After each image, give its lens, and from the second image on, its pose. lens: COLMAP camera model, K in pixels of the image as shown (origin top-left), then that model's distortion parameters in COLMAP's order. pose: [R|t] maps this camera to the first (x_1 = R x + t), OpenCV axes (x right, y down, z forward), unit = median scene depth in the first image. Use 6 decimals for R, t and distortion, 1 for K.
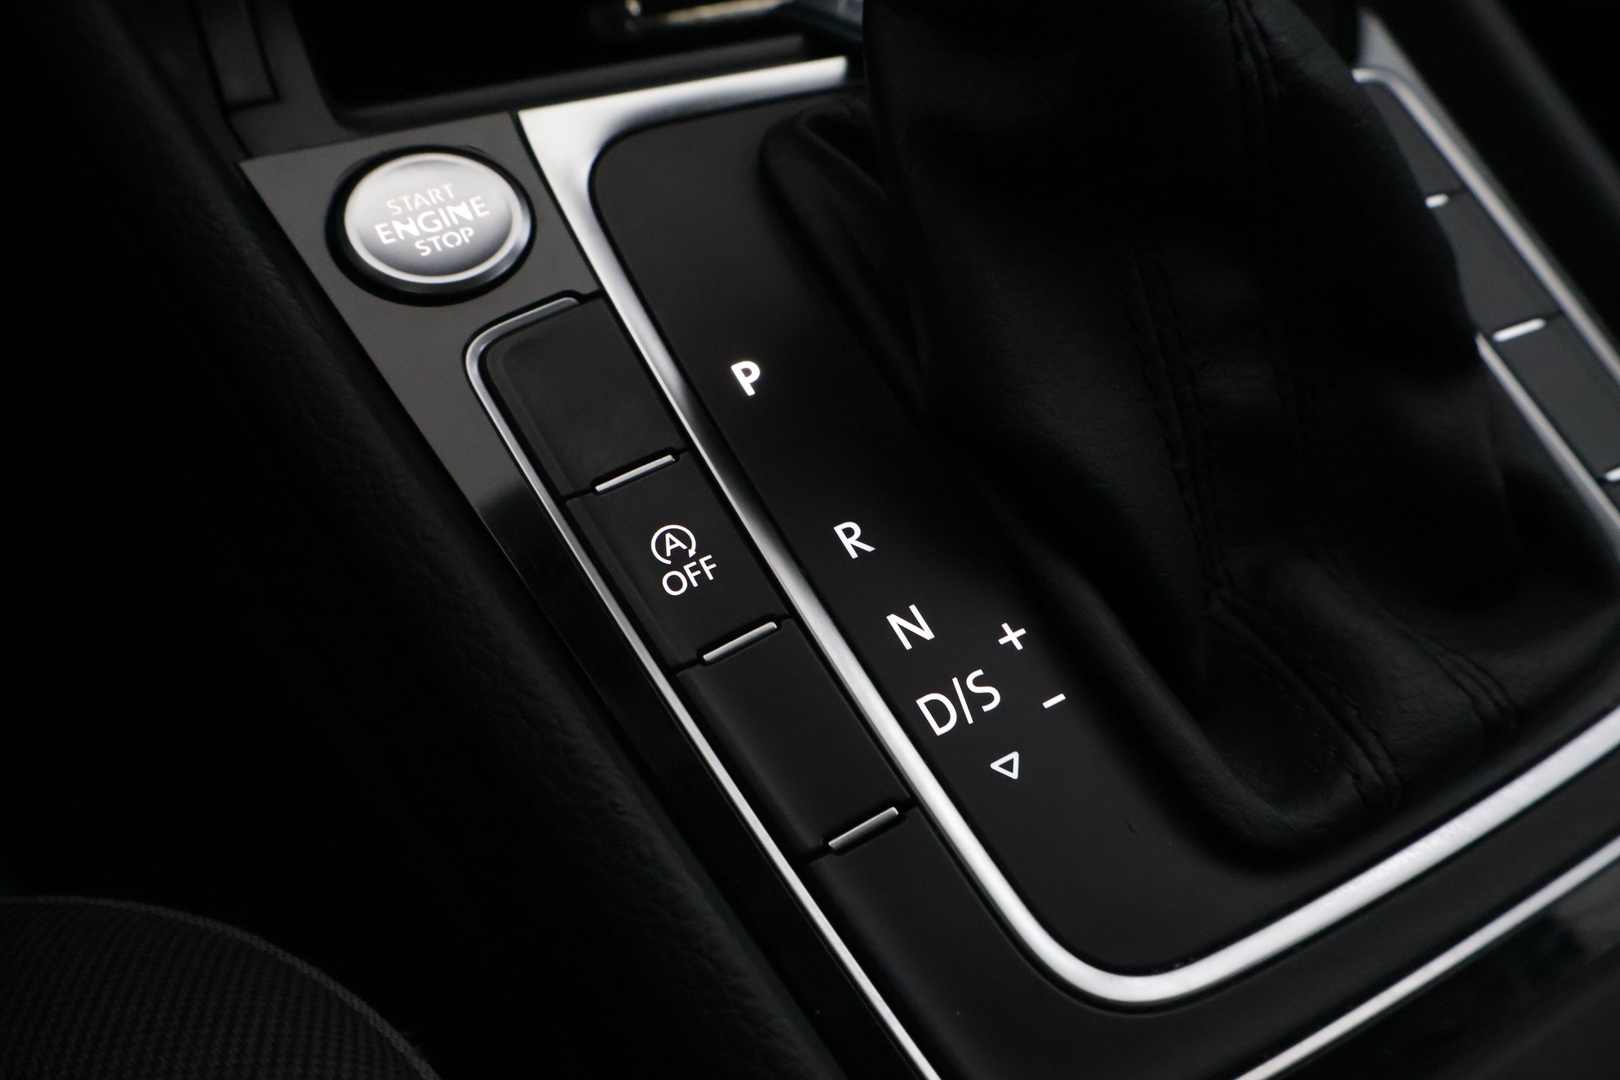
lens RADIAL K [[1373.2, 0, 818.1], [0, 1373.2, 541.0], [0, 0, 1]] dist [-0.006981, 0.006592]
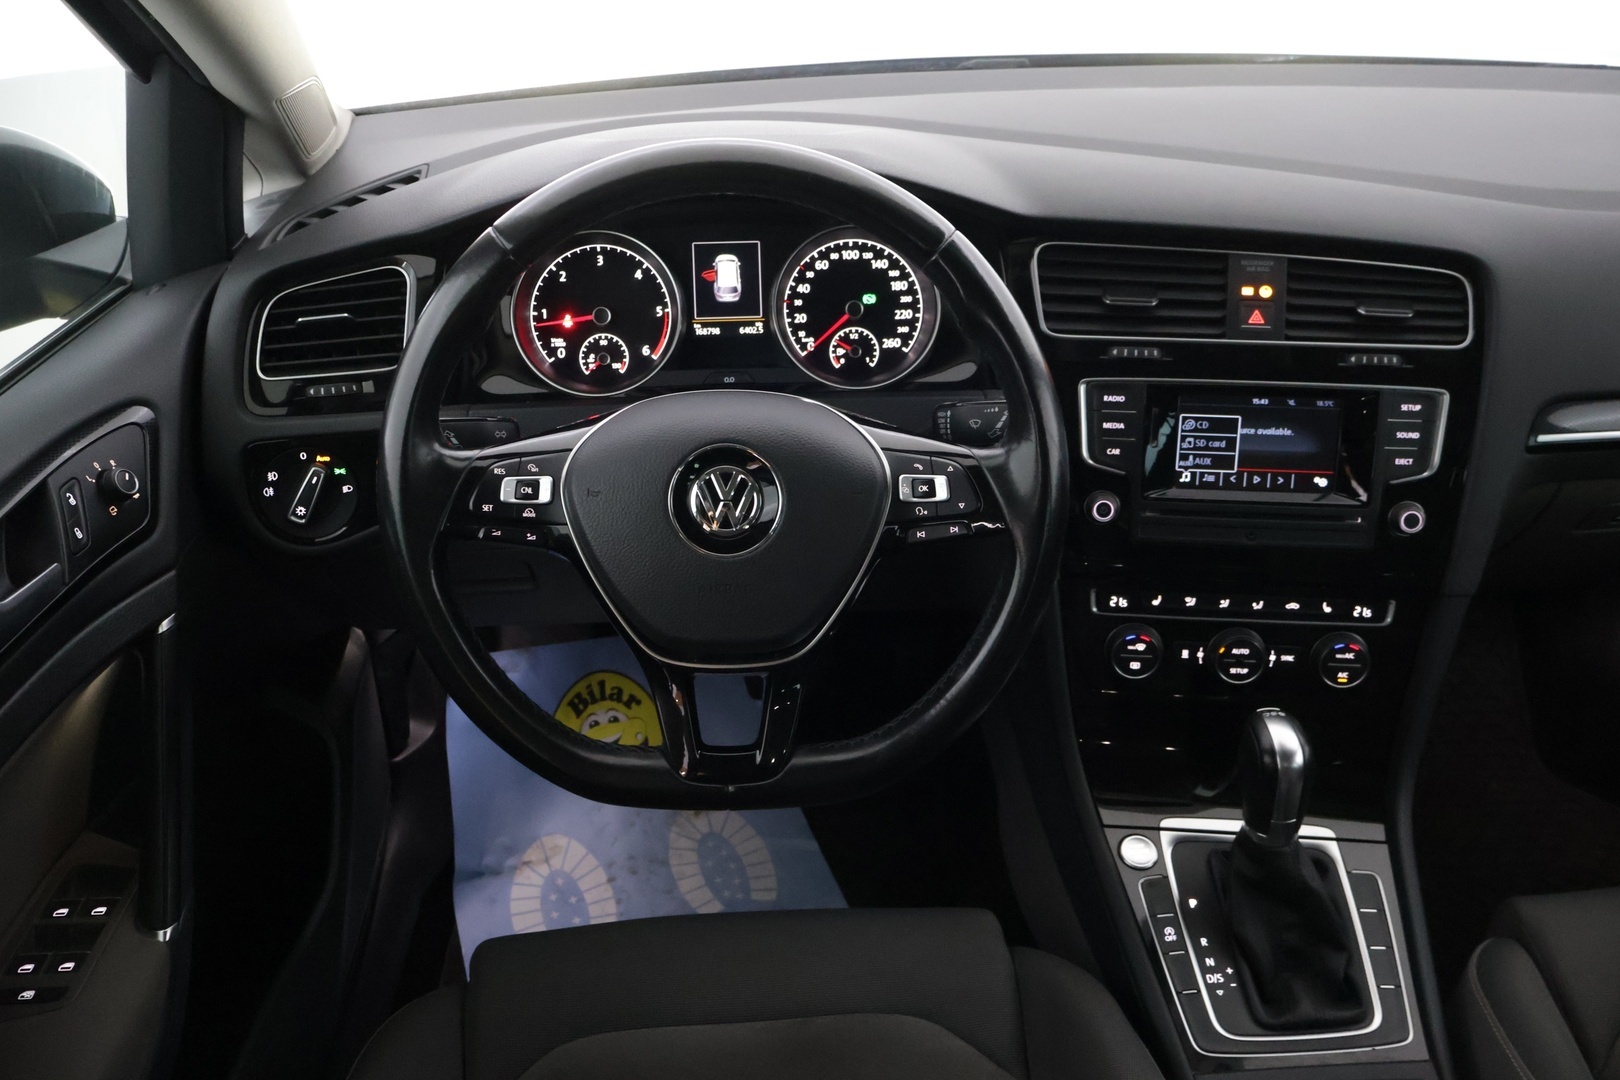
lens RADIAL K [[1373.2, 0, 818.1], [0, 1373.2, 541.0], [0, 0, 1]] dist [-0.006981, 0.006592]
pose [[0.897296, 0.229675, -0.376974, 0.324169], [-0.316041, 0.930461, -0.185368, 0.010965], [0.308185, 0.285469, 0.907485, -4.595643]]
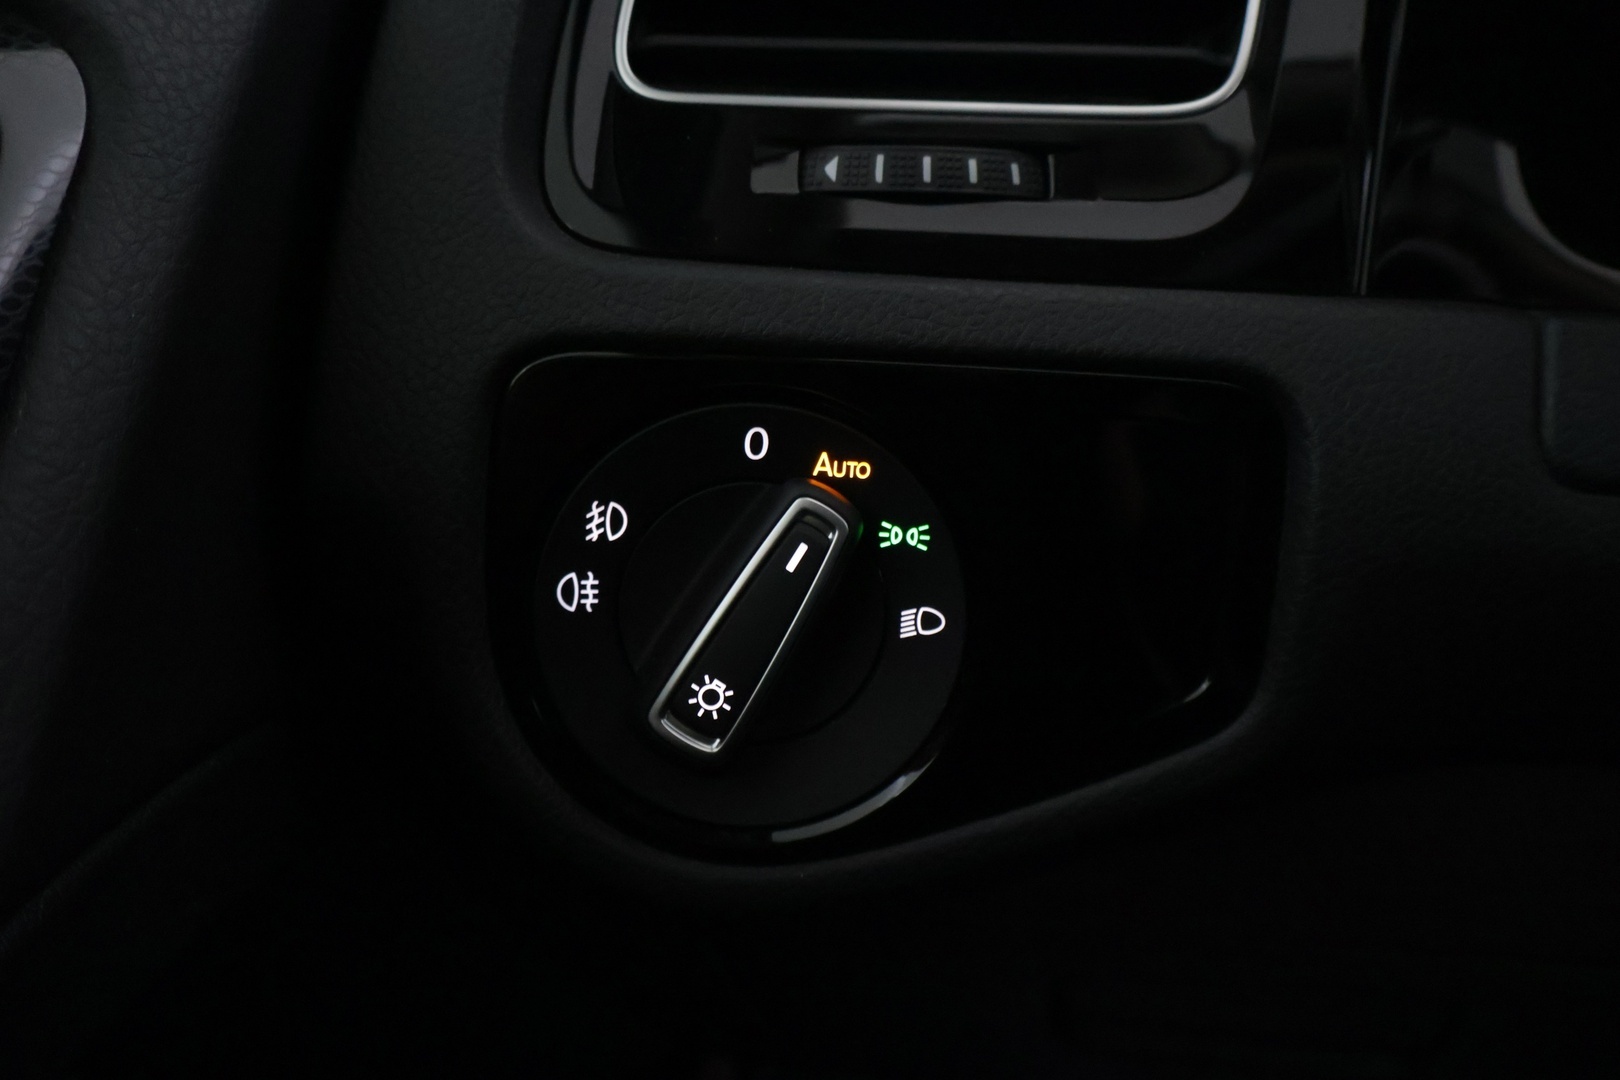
lens RADIAL K [[1597.0, 0, 810.0], [0, 1597.0, 540.0], [0, 0, 1]] dist [-0.002145, -0.014075]
pose [[0.771377, 0.253980, -0.583500, -2.648131], [-0.466684, 0.849133, -0.247346, -0.268518], [0.432648, 0.463107, 0.773529, -1.521751]]
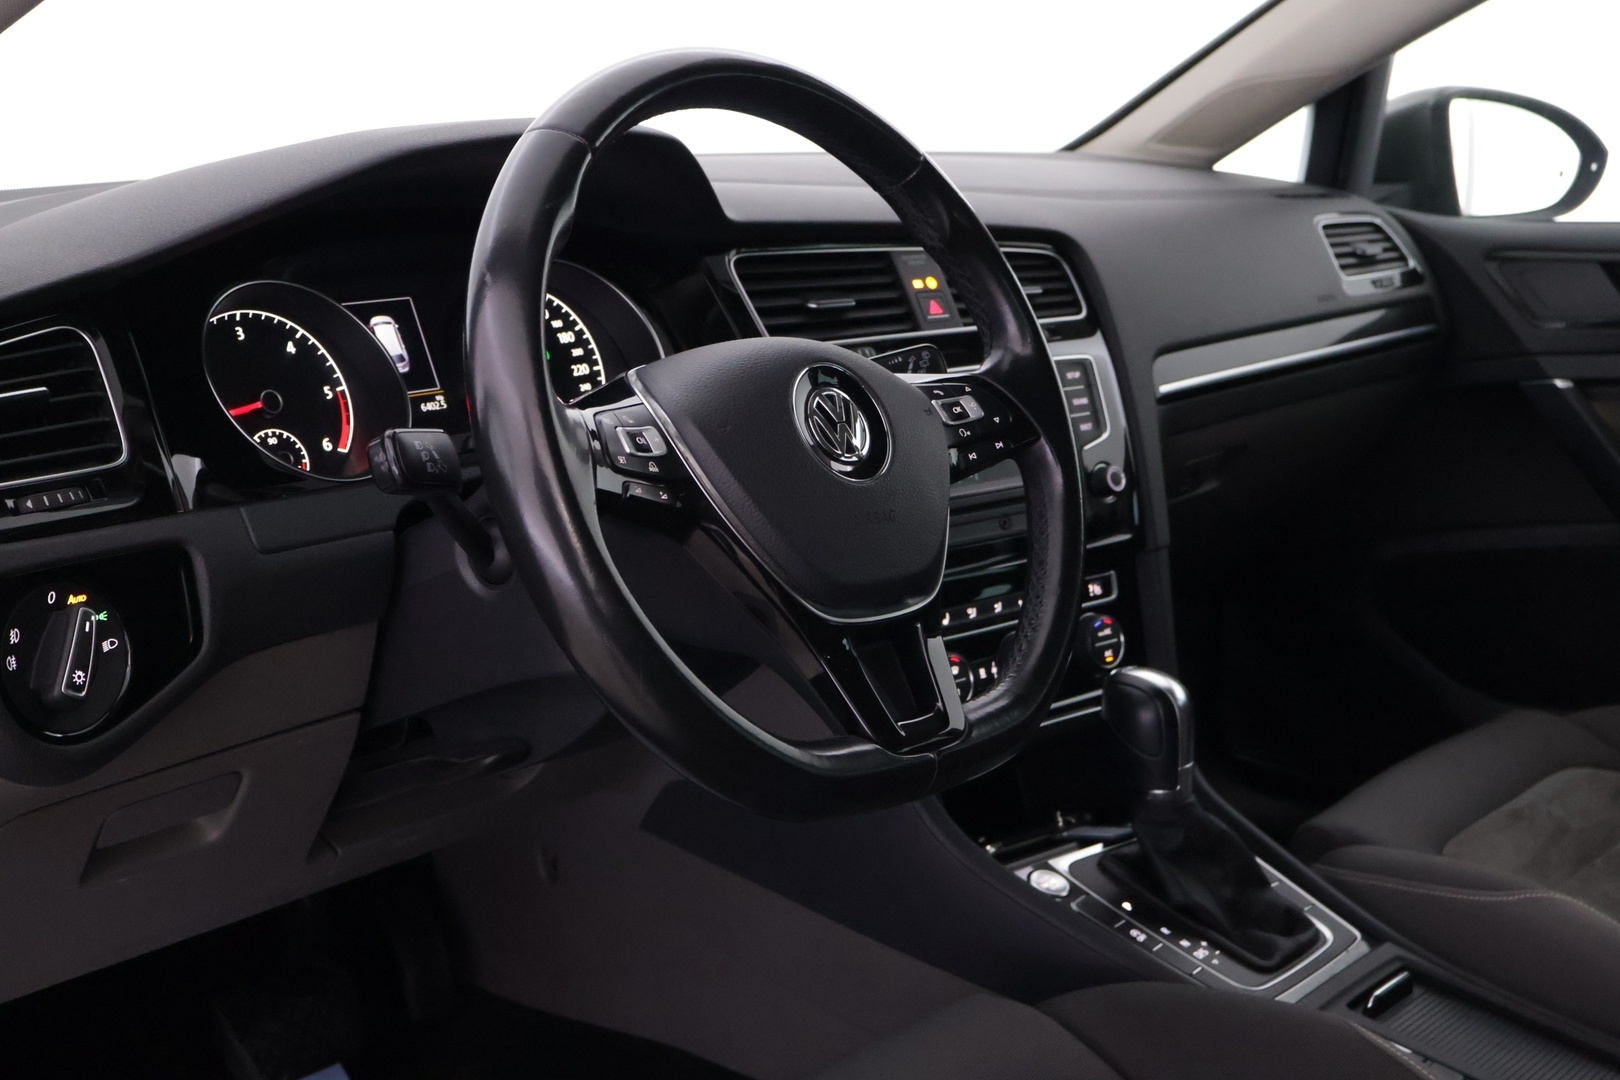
lens RADIAL K [[2056.0, 0, 810.0], [0, 2056.0, 540.0], [0, 0, 1]] dist [-0.013193, -0.018573]
pose [[0.940794, -0.055289, 0.334440, -3.387177], [0.225601, 0.838499, -0.496007, 2.084315], [-0.253004, 0.542091, 0.801328, -5.025514]]
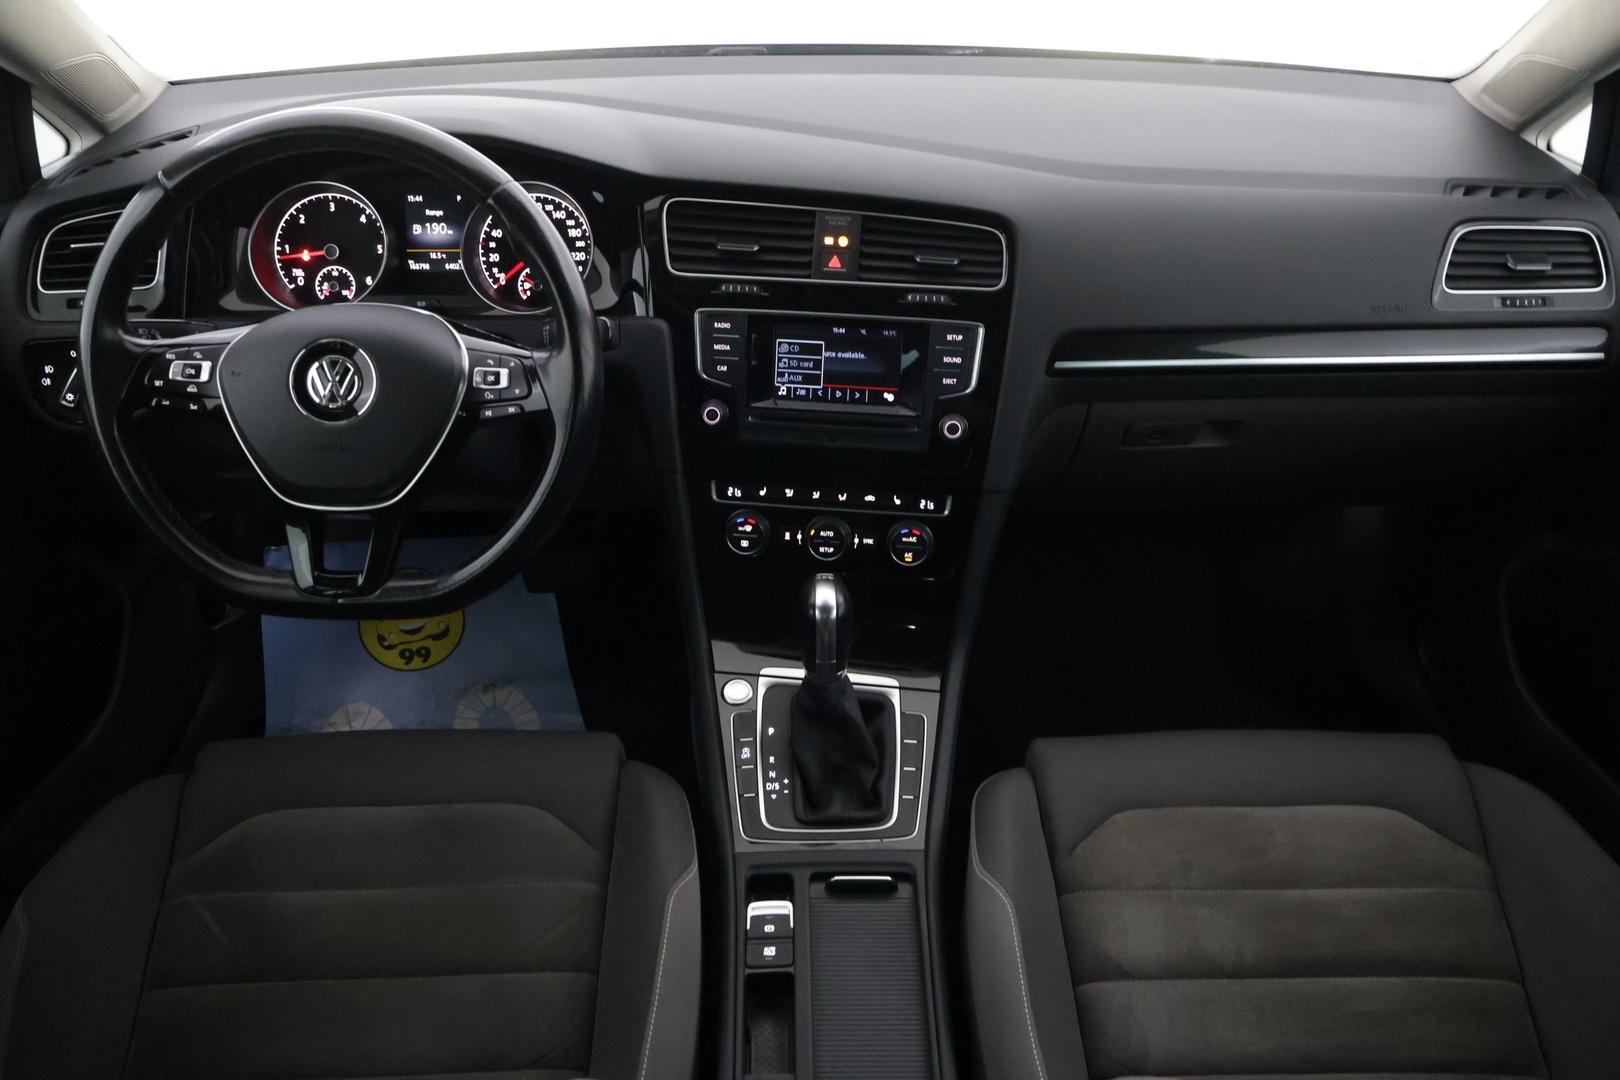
lens RADIAL K [[1373.2, 0, 818.1], [0, 1373.2, 541.0], [0, 0, 1]] dist [-0.006981, 0.006592]
pose [[0.879684, 0.259998, -0.398192, 2.547688], [-0.347225, 0.923290, -0.164228, 0.034137], [0.324948, 0.282731, 0.902481, -5.101101]]
